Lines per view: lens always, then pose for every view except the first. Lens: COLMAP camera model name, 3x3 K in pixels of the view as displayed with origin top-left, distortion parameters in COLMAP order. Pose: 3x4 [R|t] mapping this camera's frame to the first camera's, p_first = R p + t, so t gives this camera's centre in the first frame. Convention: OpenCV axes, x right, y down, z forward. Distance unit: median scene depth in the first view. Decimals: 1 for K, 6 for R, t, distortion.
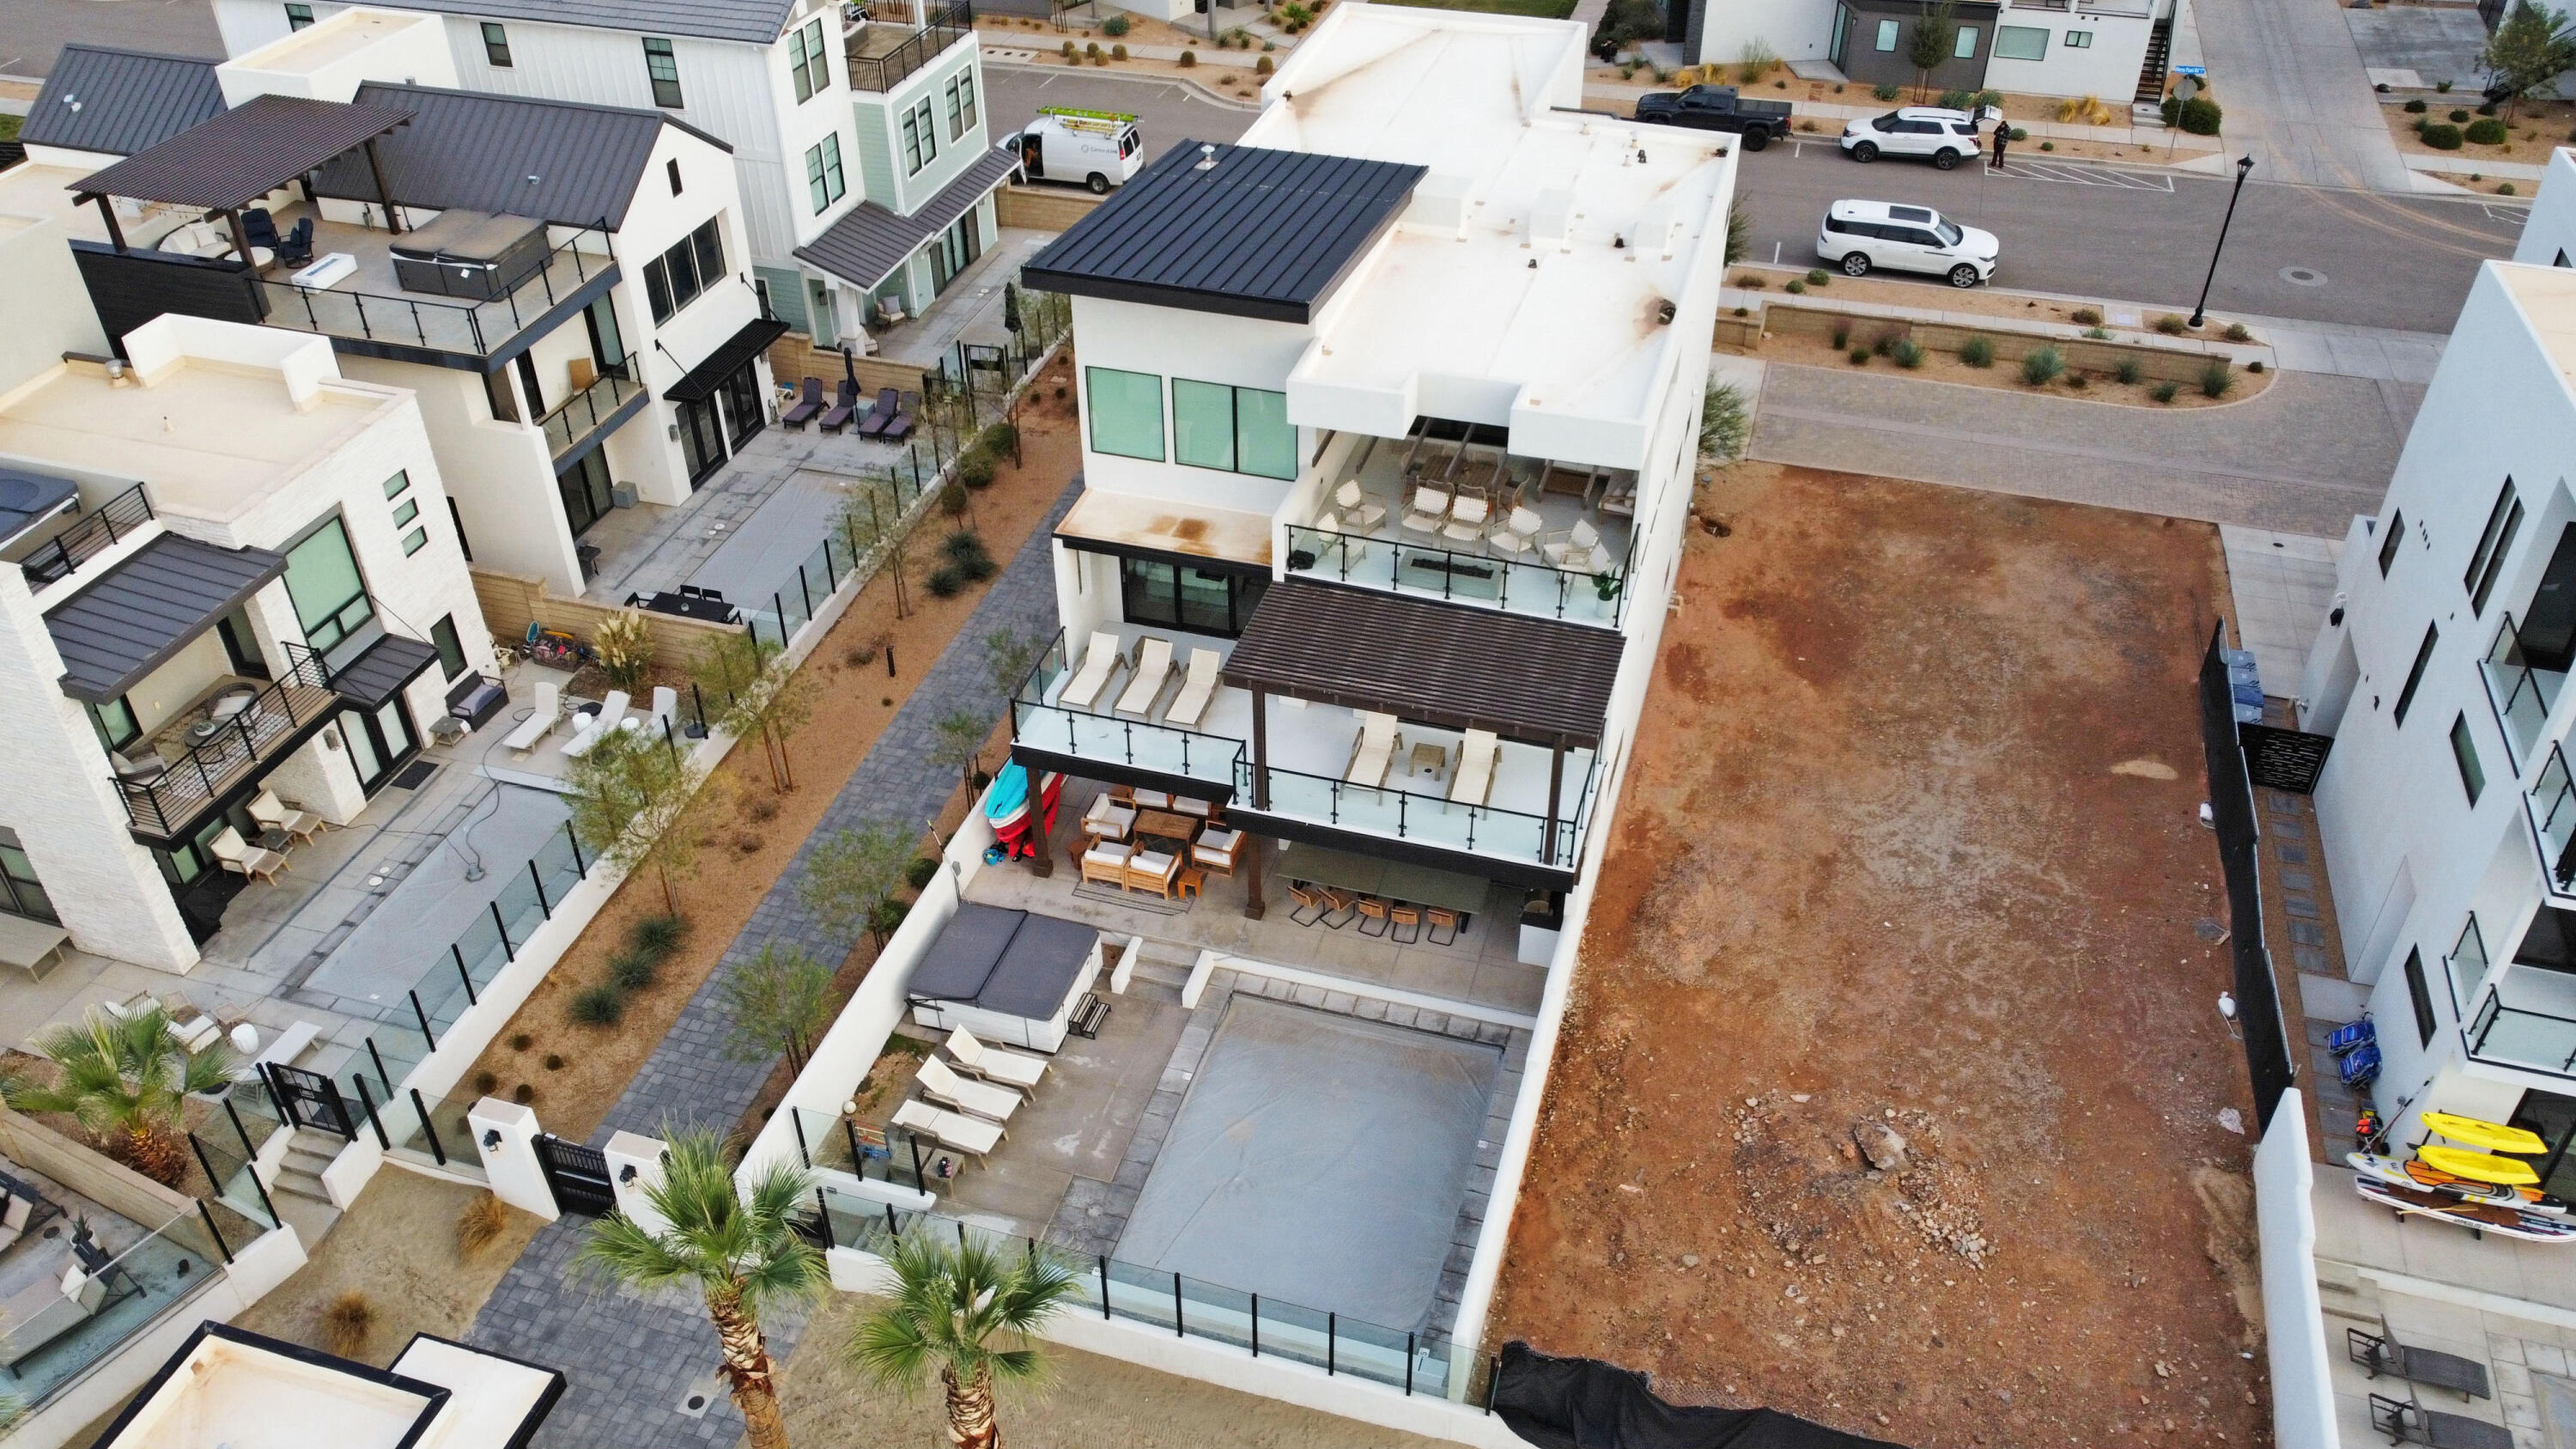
lens RADIAL K [[1937.5, 0, 1293.3], [0, 1937.5, 727.6], [0, 0, 1]] dist [0.002774, -0.007458]
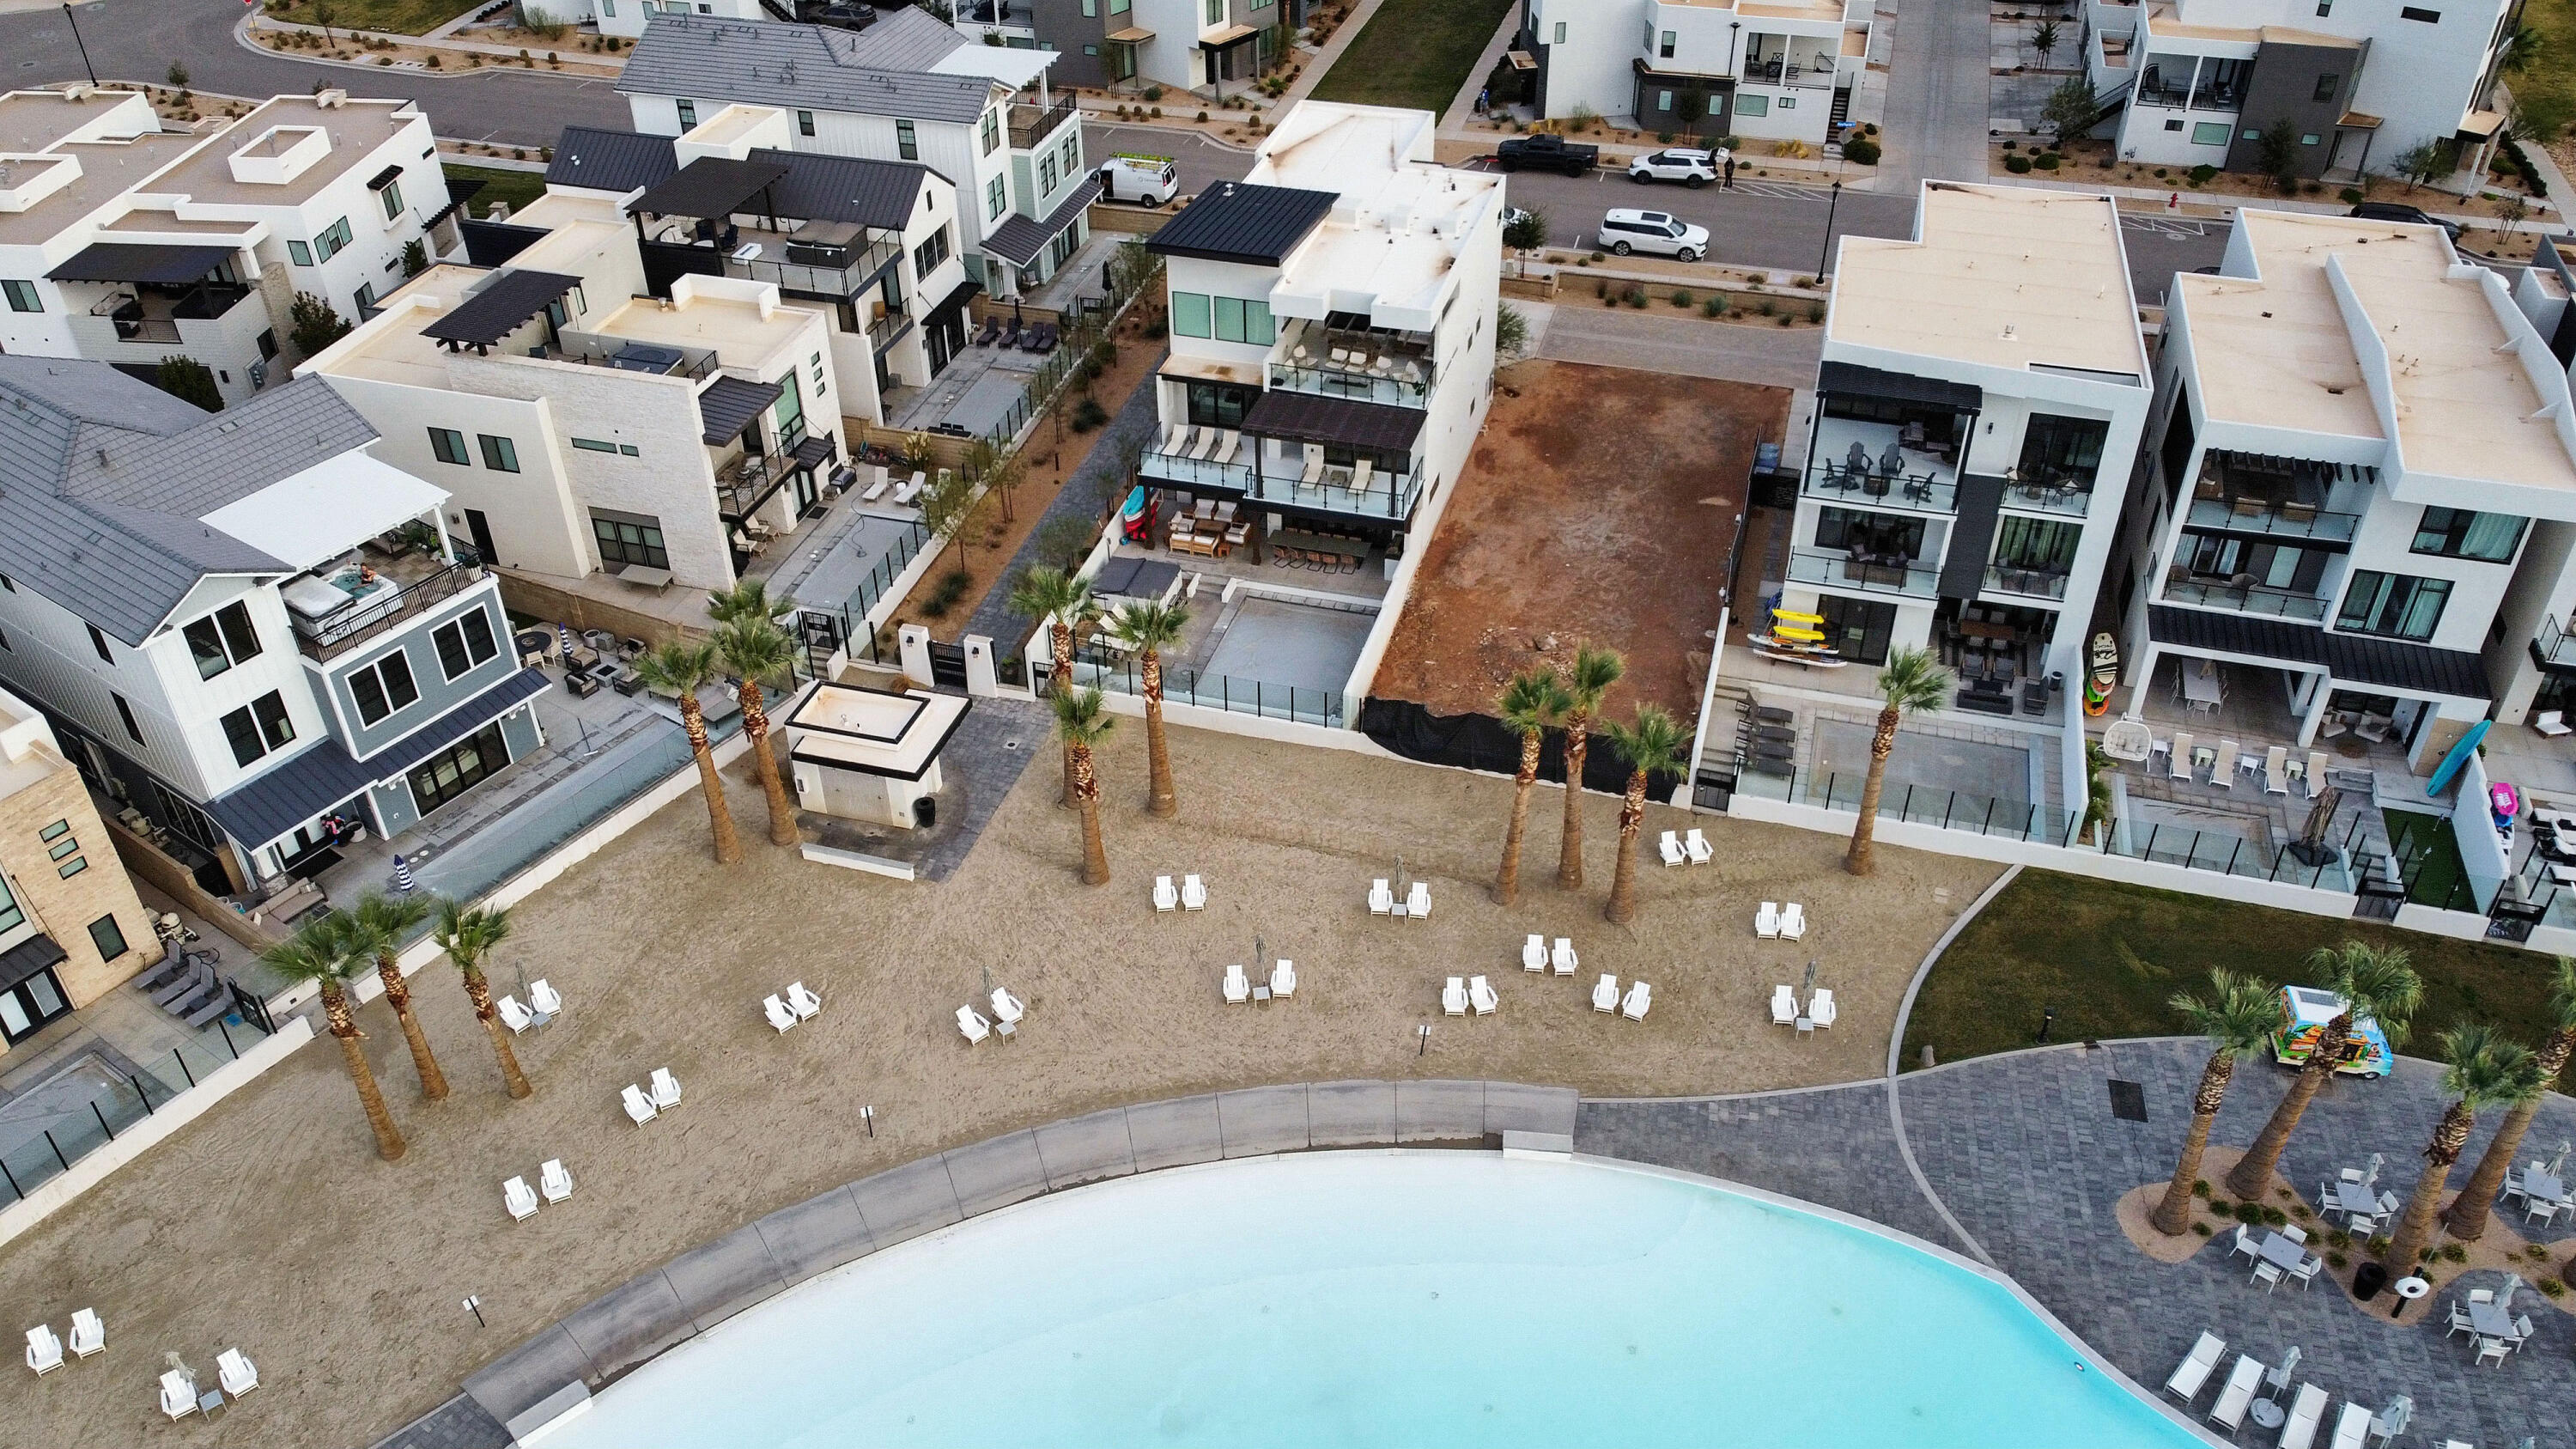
lens RADIAL K [[1937.5, 0, 1297.6], [0, 1937.5, 722.8], [0, 0, 1]] dist [0.002774, -0.007458]
pose [[0.999937, -0.008745, 0.006983, 0.006840], [0.008801, 0.999929, -0.008051, 0.243861], [-0.006912, 0.008112, 0.999943, -0.891651]]
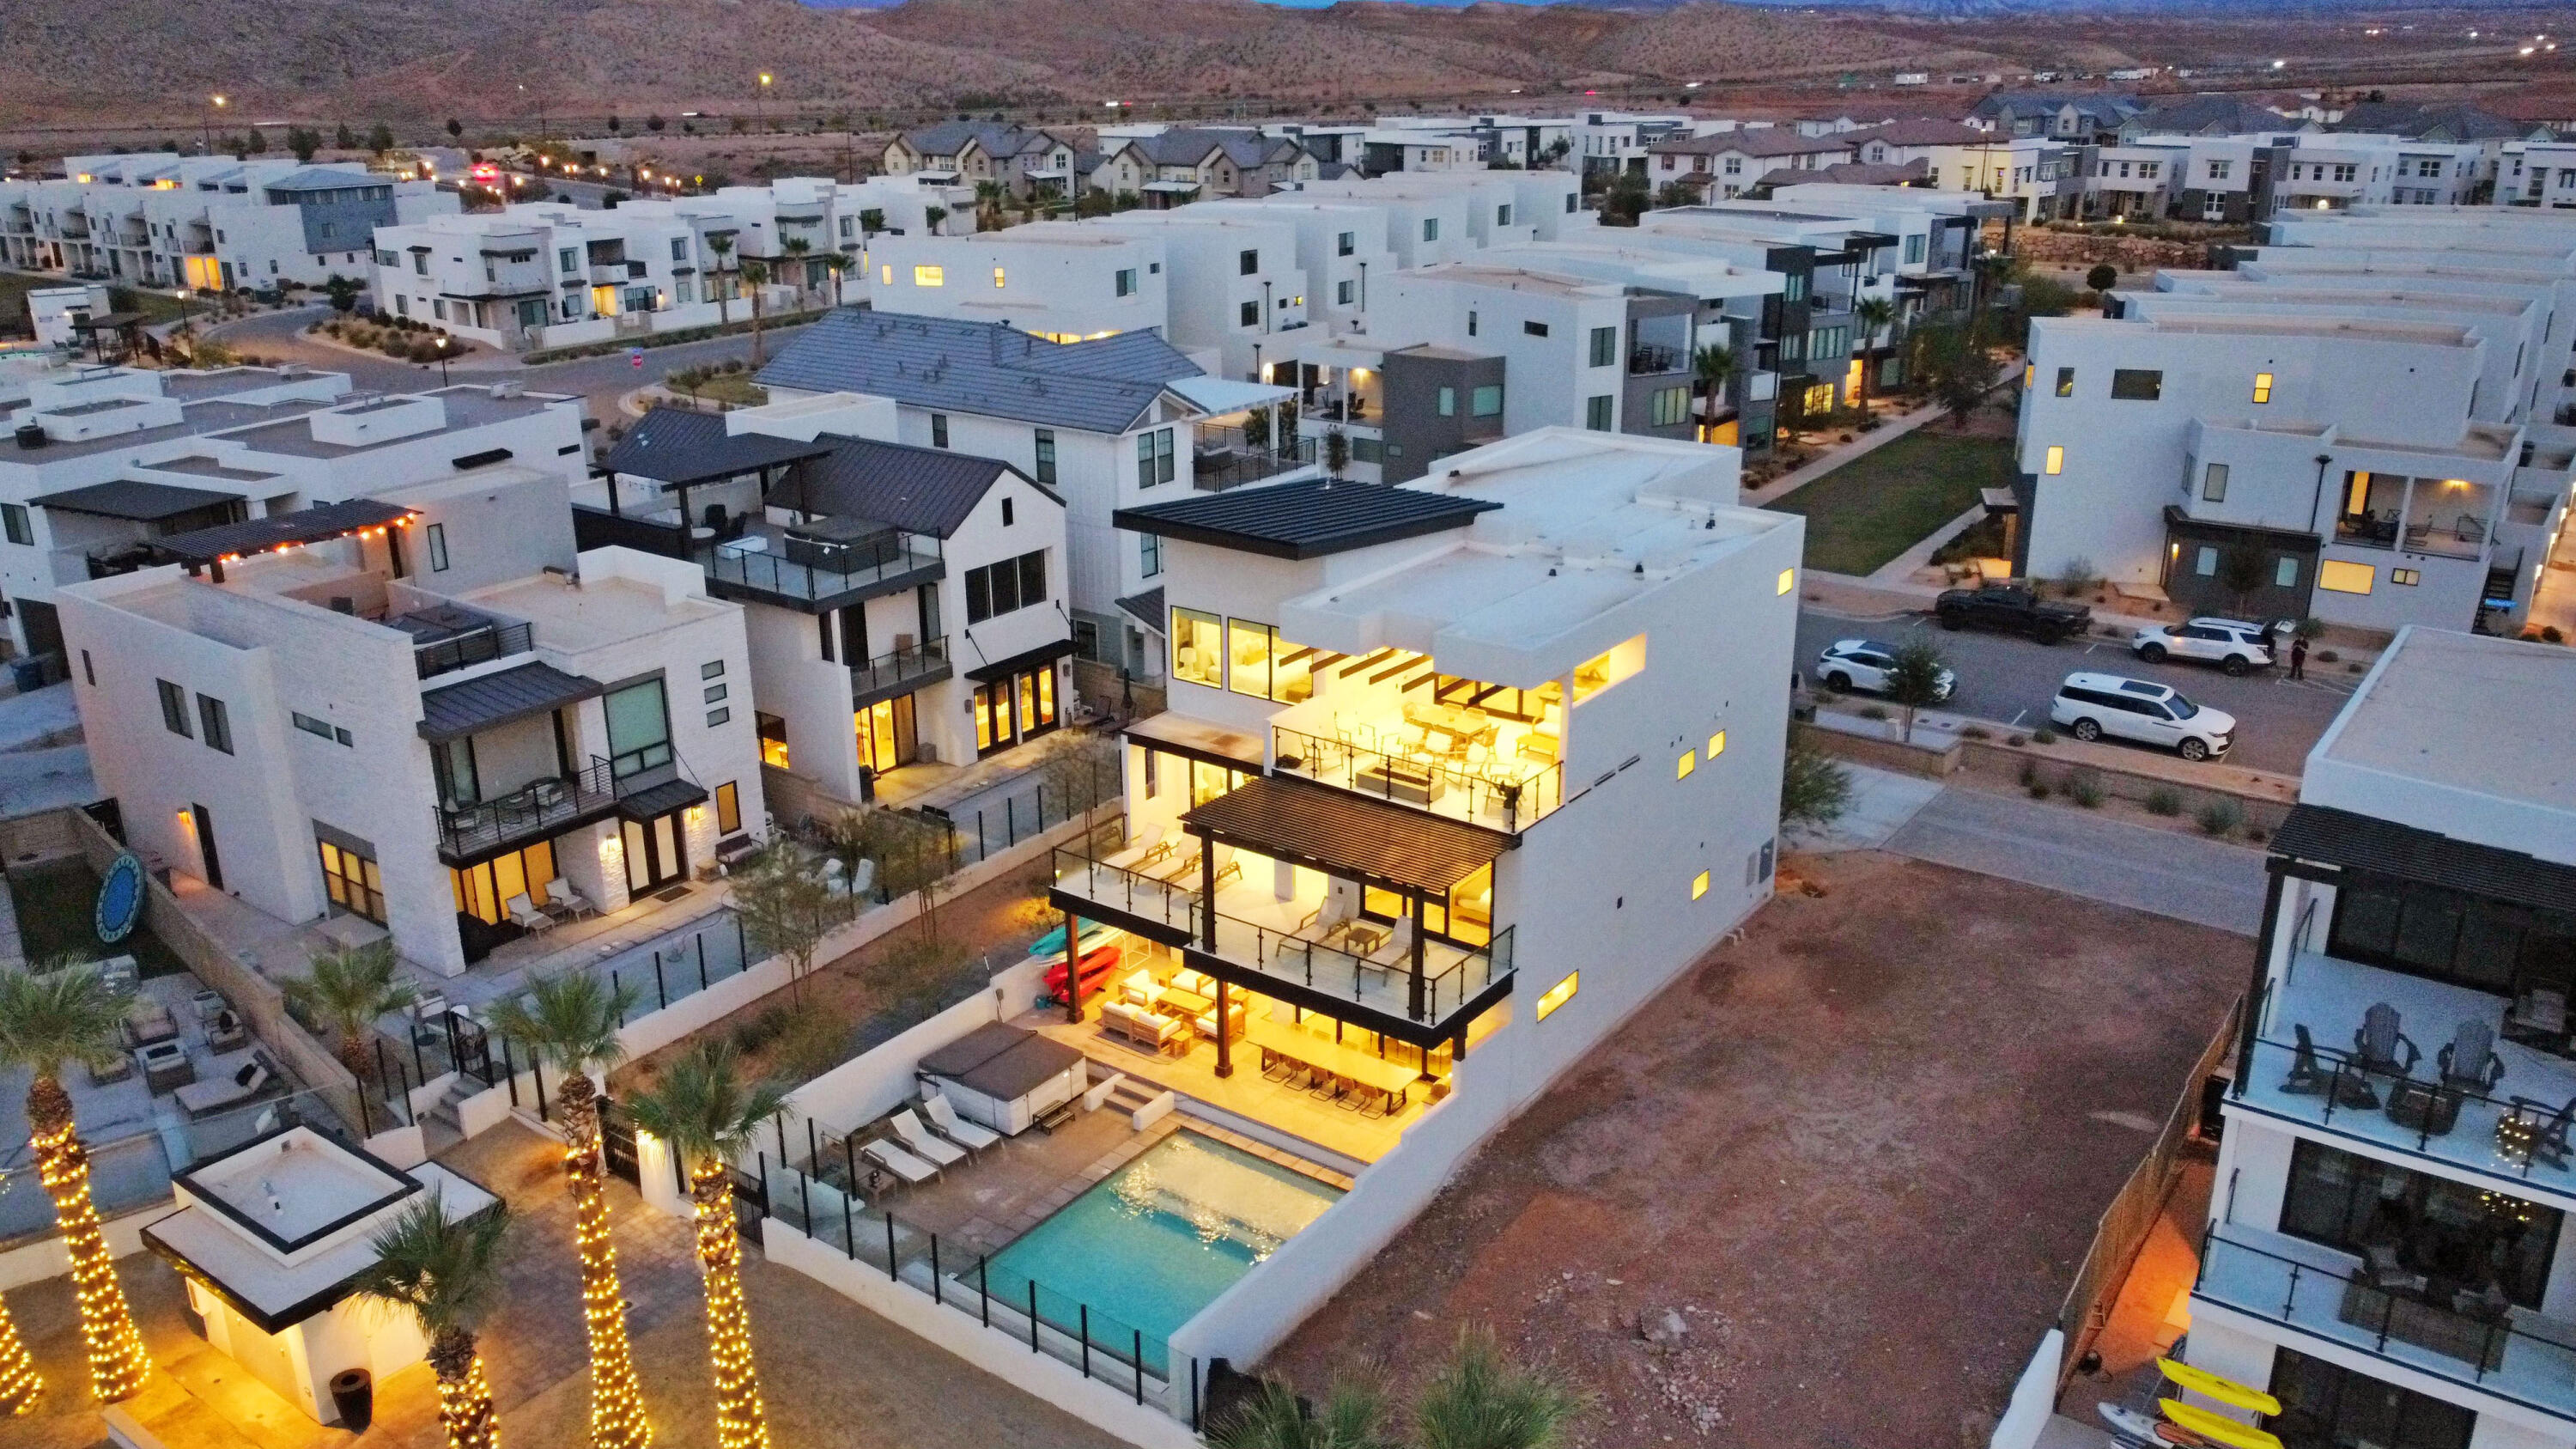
lens RADIAL K [[1937.5, 0, 1295.3], [0, 1937.5, 725.9], [0, 0, 1]] dist [0.002774, -0.007458]
pose [[0.943931, 0.109205, -0.311560, 0.310262], [-0.196986, 0.943614, -0.266062, 0.173325], [0.264937, 0.312517, 0.912218, -0.089025]]
